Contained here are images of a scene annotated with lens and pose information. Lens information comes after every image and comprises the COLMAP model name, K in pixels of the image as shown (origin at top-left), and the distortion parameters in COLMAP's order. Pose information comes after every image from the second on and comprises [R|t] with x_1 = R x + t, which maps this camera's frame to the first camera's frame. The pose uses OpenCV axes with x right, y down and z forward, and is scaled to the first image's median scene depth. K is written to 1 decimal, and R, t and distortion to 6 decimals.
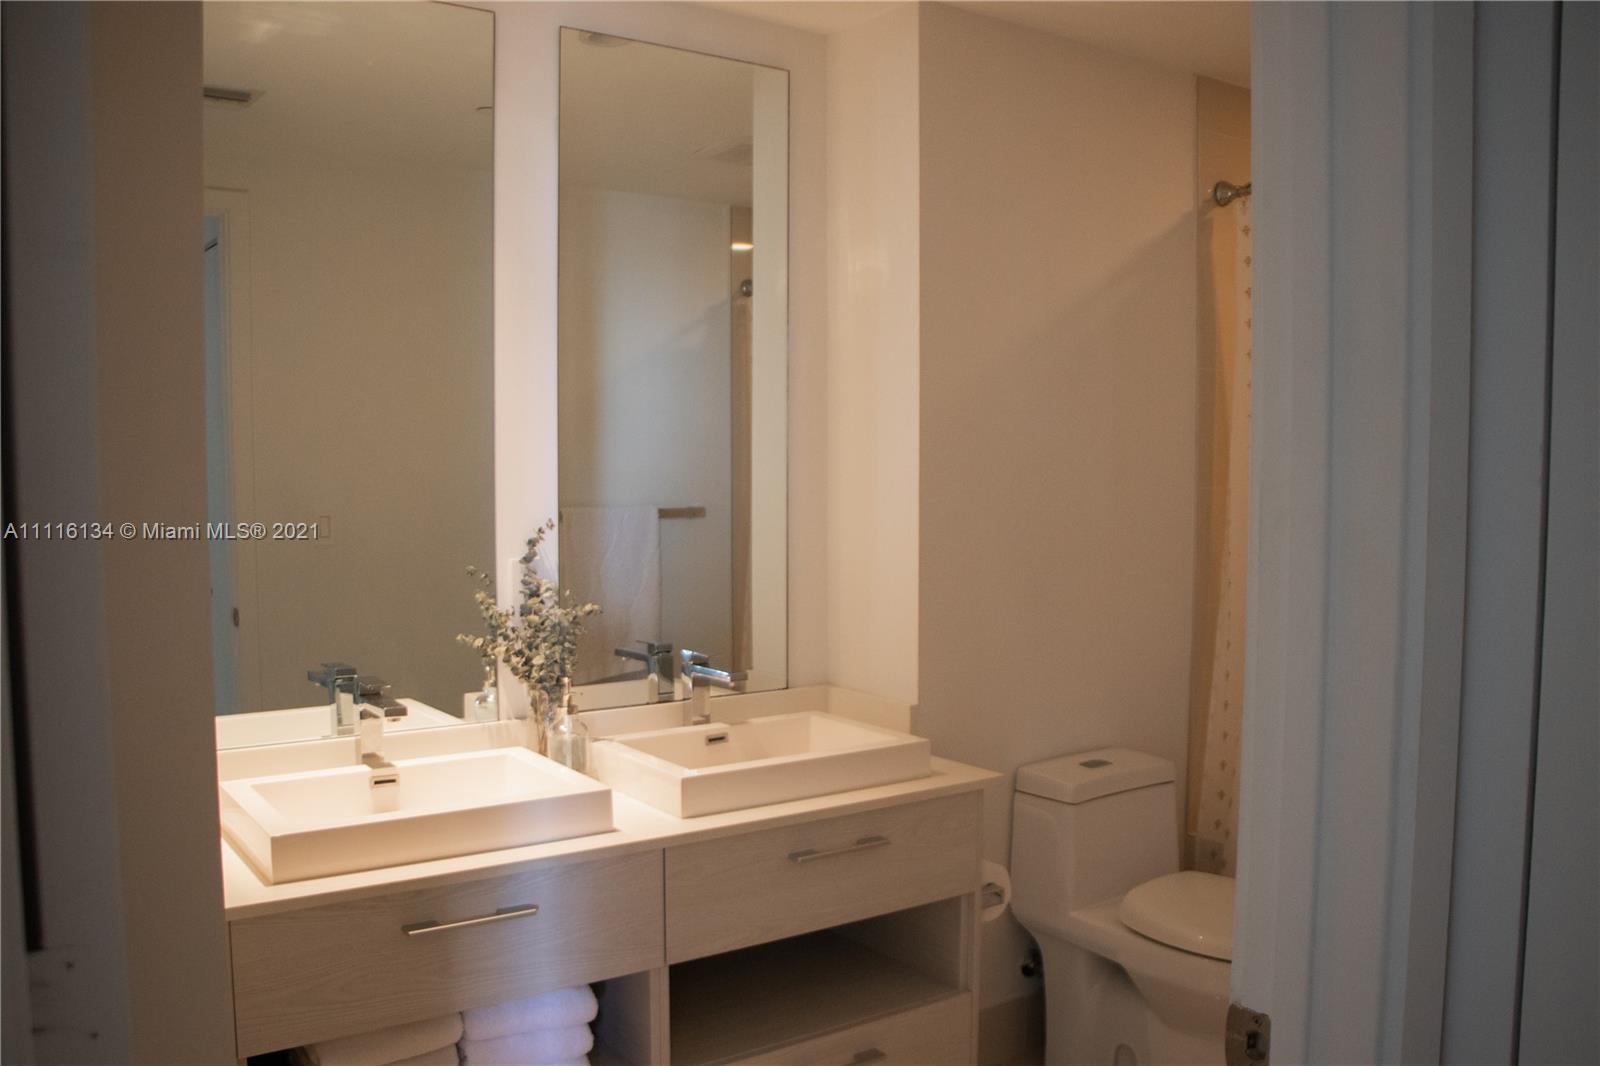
lens RADIAL K [[1321.3, 0, 791.4], [0, 1321.3, 554.4], [0, 0, 1]] dist [-0.176987, 0.150443]
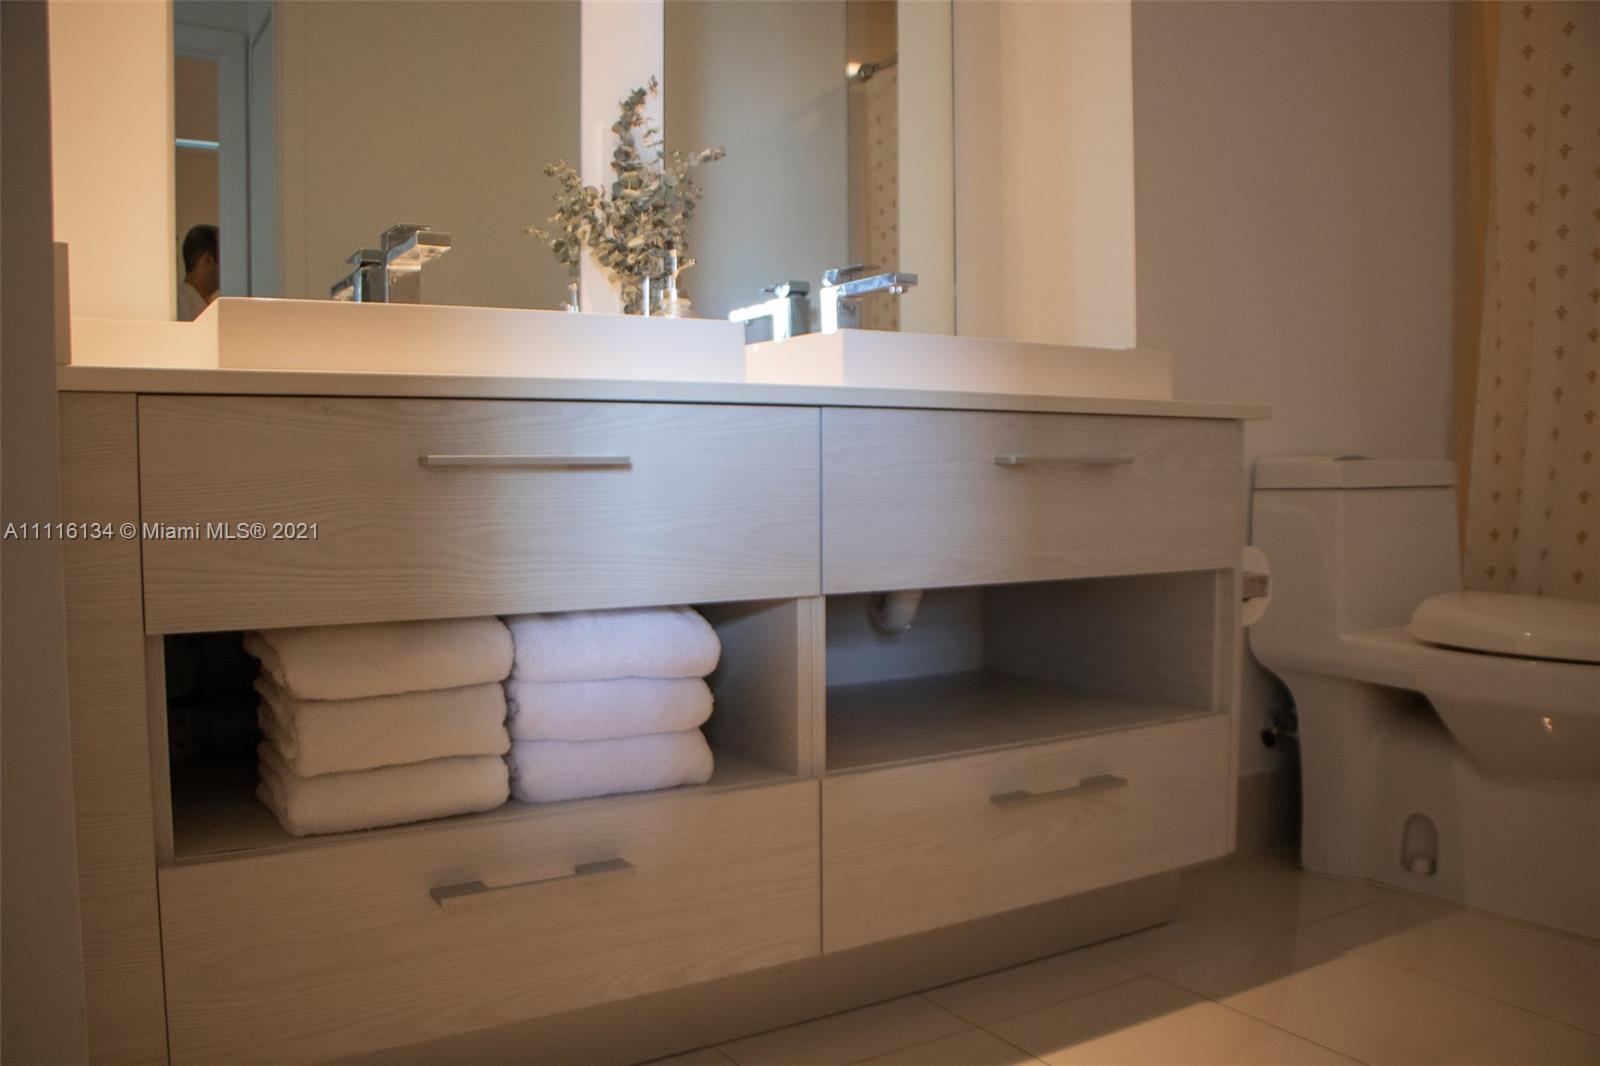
lens RADIAL K [[1284.4, 0, 800.0], [0, 1284.4, 533.0], [0, 0, 1]] dist [-0.169924, 0.133033]
pose [[0.998475, 0.000082, -0.055205, -0.060323], [-0.001162, 0.999808, -0.019542, 0.252951], [0.055193, 0.019576, 0.998284, 0.290565]]
